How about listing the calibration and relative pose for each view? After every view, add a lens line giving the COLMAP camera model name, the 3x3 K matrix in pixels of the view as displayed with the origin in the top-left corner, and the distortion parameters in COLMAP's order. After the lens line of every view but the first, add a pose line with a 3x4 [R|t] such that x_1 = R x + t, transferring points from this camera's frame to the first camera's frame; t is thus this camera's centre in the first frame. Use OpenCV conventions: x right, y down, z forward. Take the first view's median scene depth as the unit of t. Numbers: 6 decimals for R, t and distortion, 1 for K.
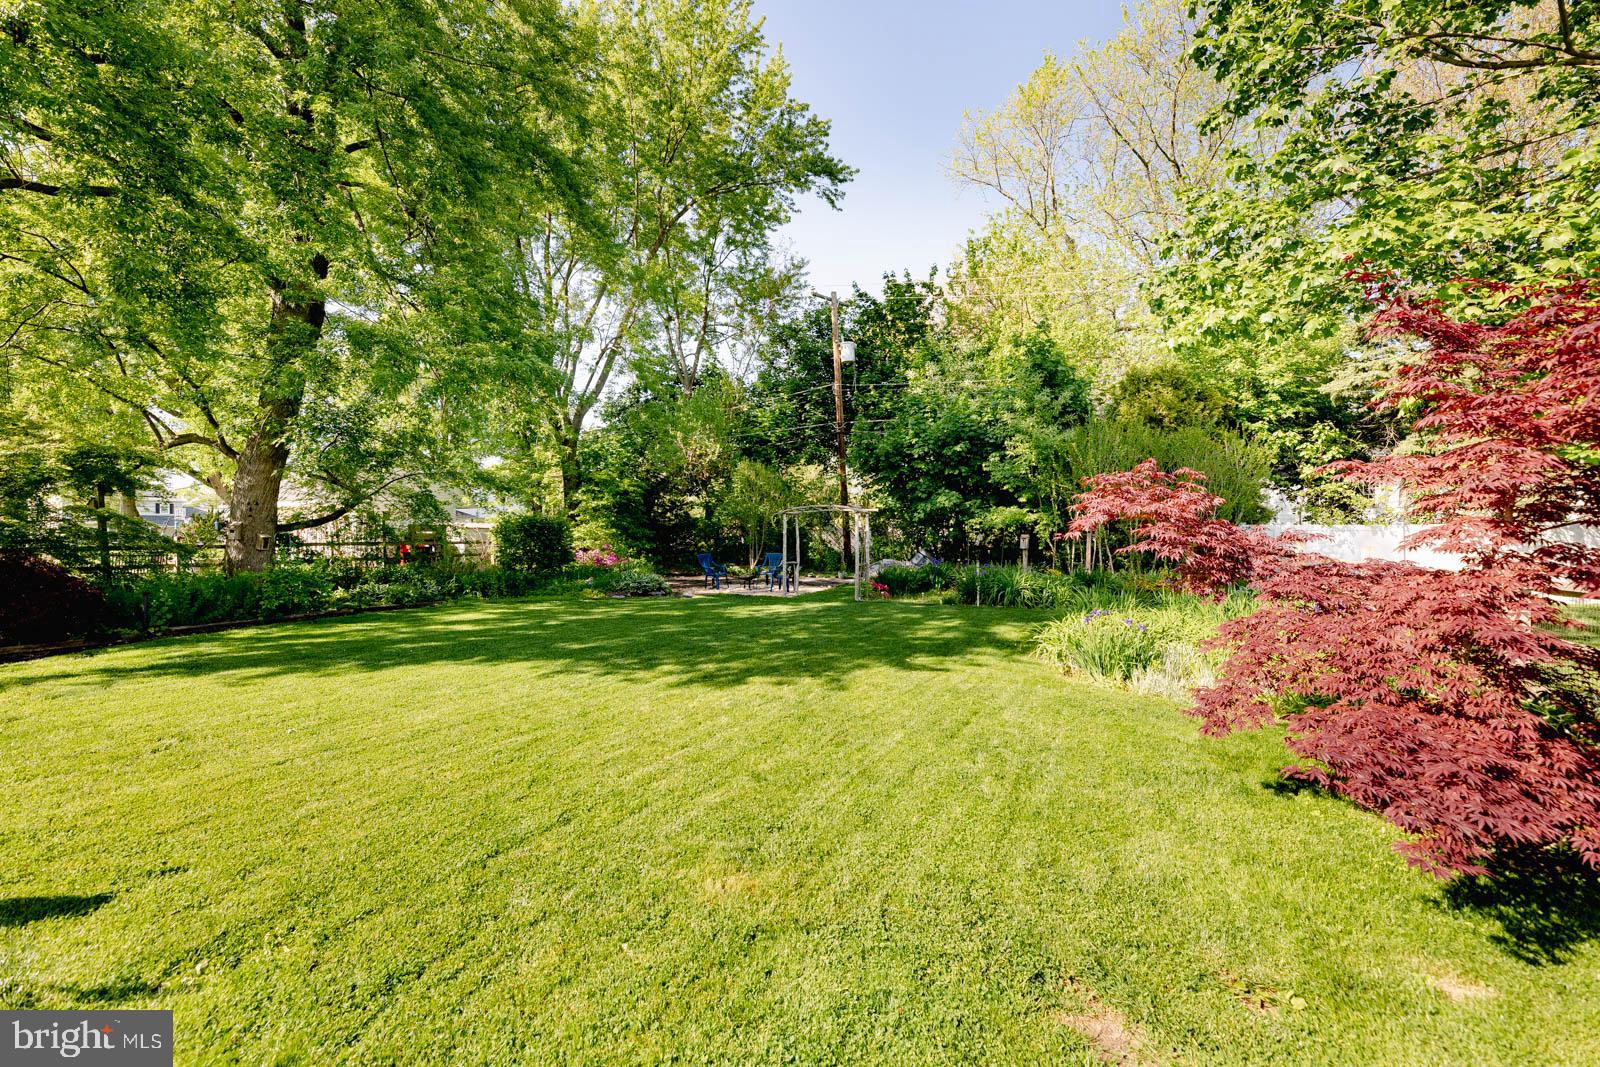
lens RADIAL K [[705.4, 0, 804.3], [0, 705.4, 536.5], [0, 0, 1]] dist [-0.001671, 0.000409]
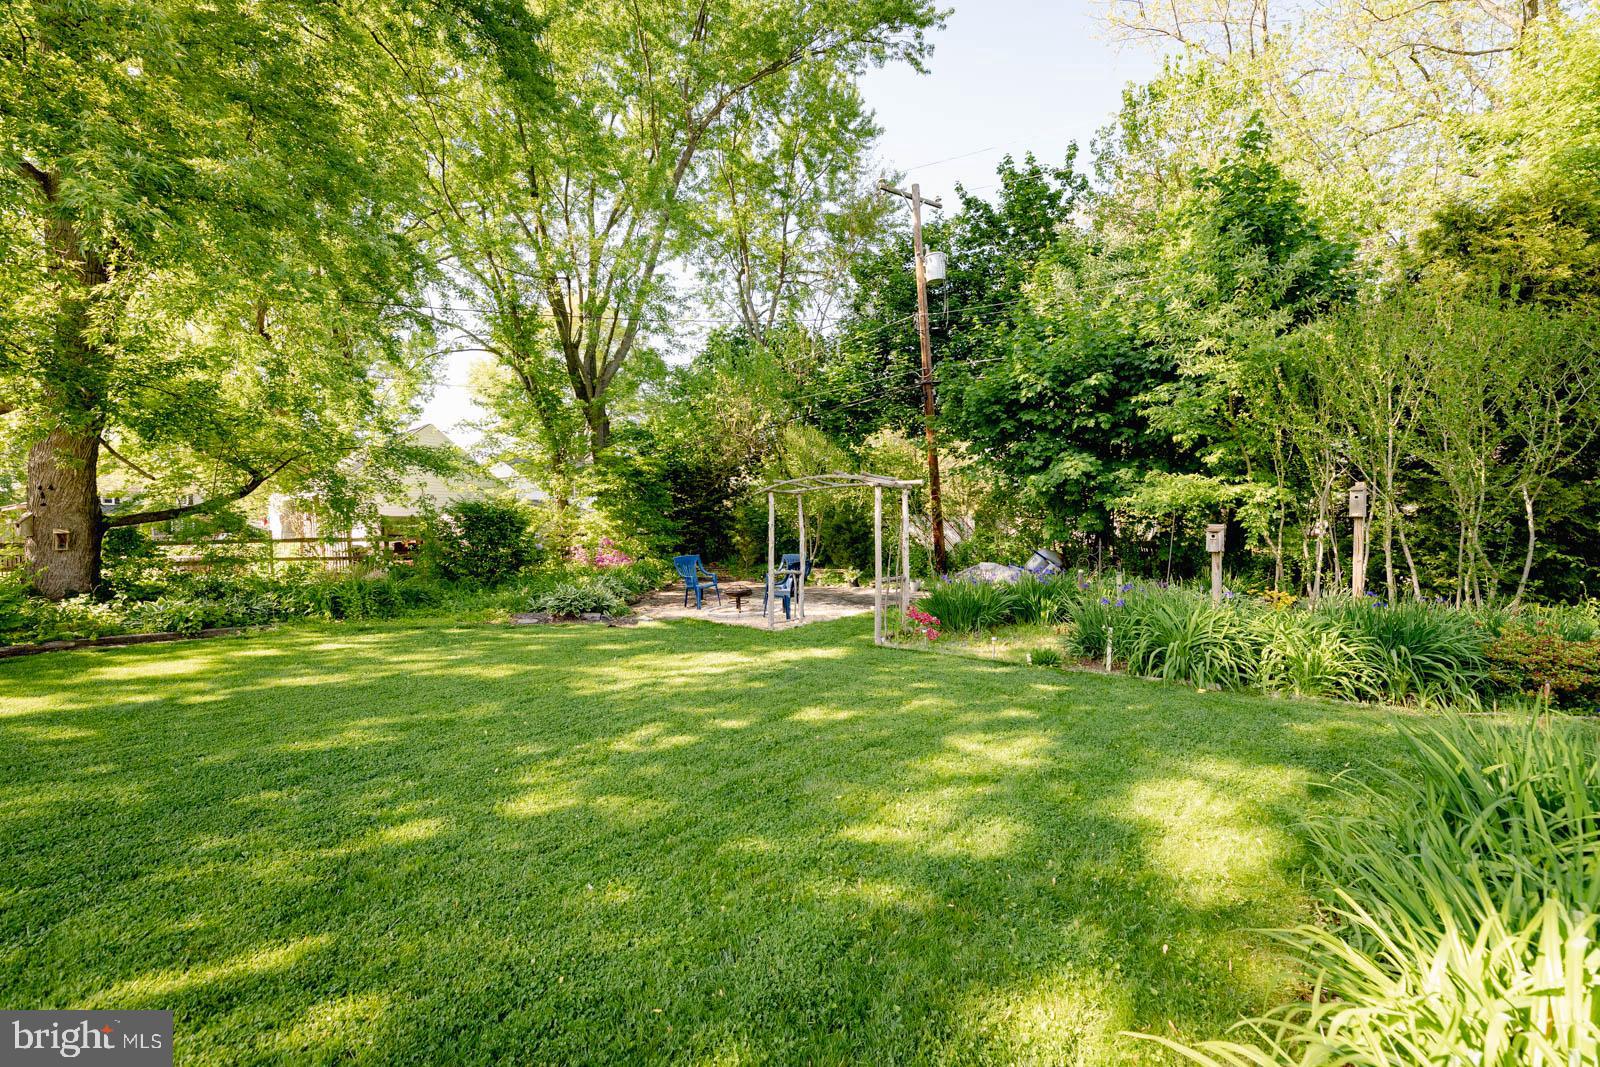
lens RADIAL K [[705.4, 0, 788.0], [0, 705.4, 530.5], [0, 0, 1]] dist [-0.001671, 0.000409]
pose [[0.969207, -0.004129, -0.246213, 0.090374], [0.003845, 0.999991, -0.001634, 0.001446], [0.246218, 0.000637, 0.969214, 0.280843]]
